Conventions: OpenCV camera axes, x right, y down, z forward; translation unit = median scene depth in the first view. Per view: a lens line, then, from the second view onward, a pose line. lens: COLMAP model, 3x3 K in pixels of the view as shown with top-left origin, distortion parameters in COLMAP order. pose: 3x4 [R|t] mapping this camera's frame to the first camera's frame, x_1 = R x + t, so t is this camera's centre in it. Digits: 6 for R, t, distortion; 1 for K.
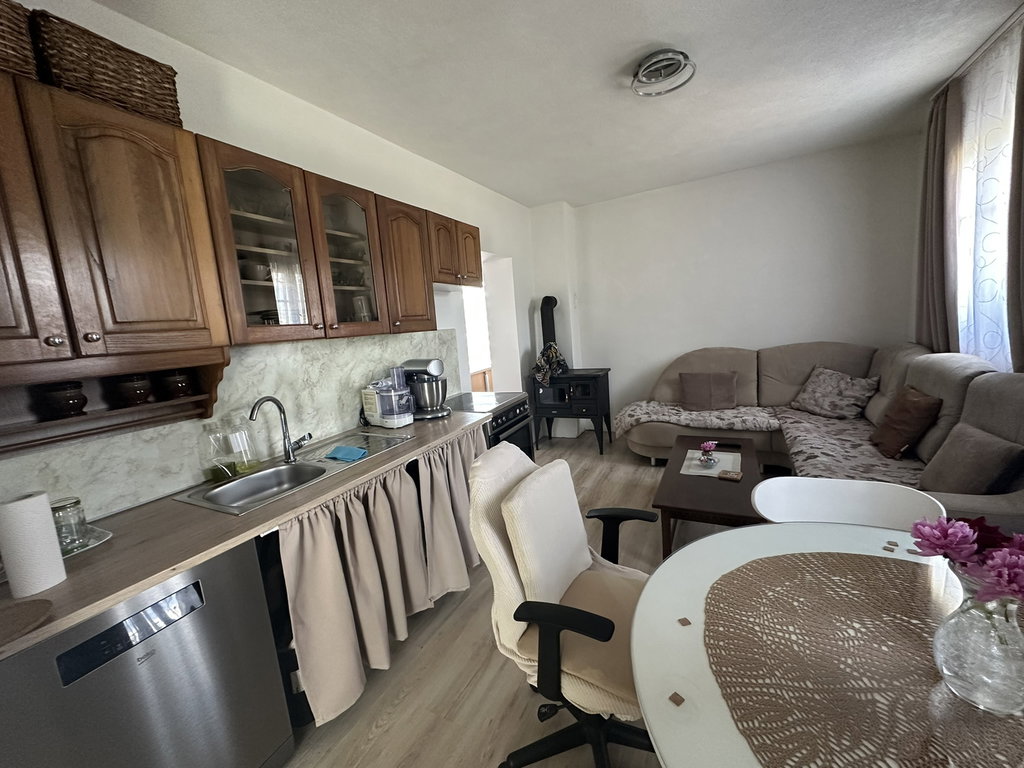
lens RADIAL K [[406.2, 0, 512.4], [0, 406.2, 378.6], [0, 0, 1]] dist [0.000341, -0.000002]
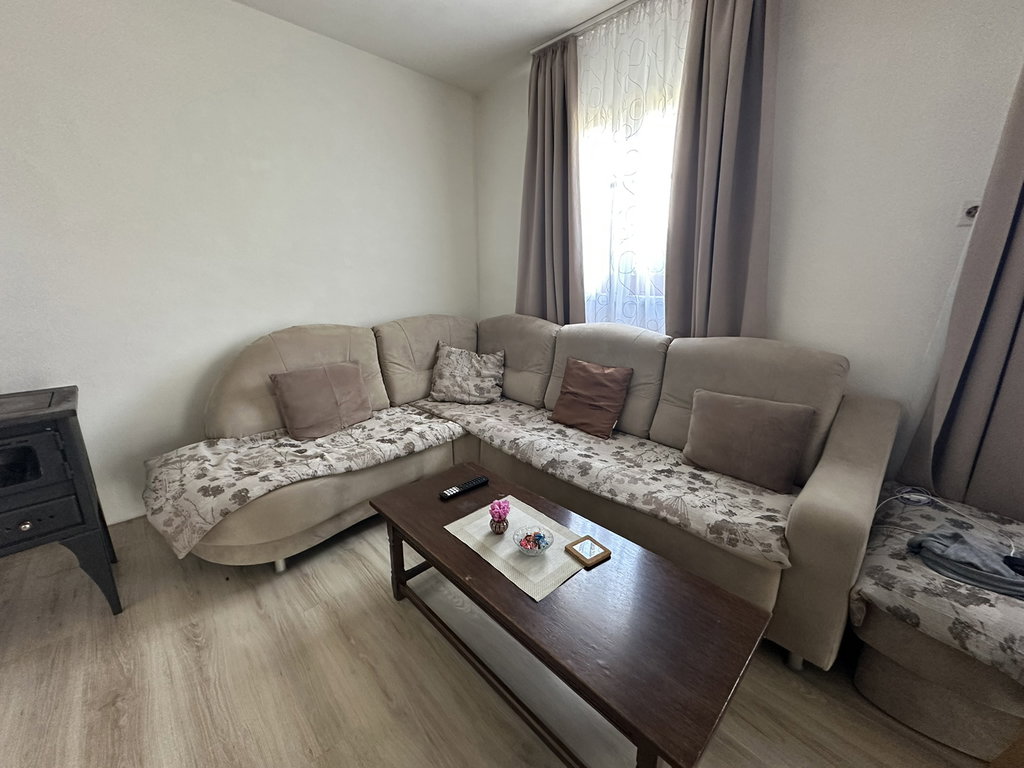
lens RADIAL K [[406.2, 0, 518.3], [0, 406.2, 383.6], [0, 0, 1]] dist [0.000341, -0.000002]
pose [[0.305239, -0.157742, 0.939120, 0.011651], [0.095516, 0.986283, 0.134618, -0.053262], [-0.947473, 0.048610, 0.316119, 0.652080]]
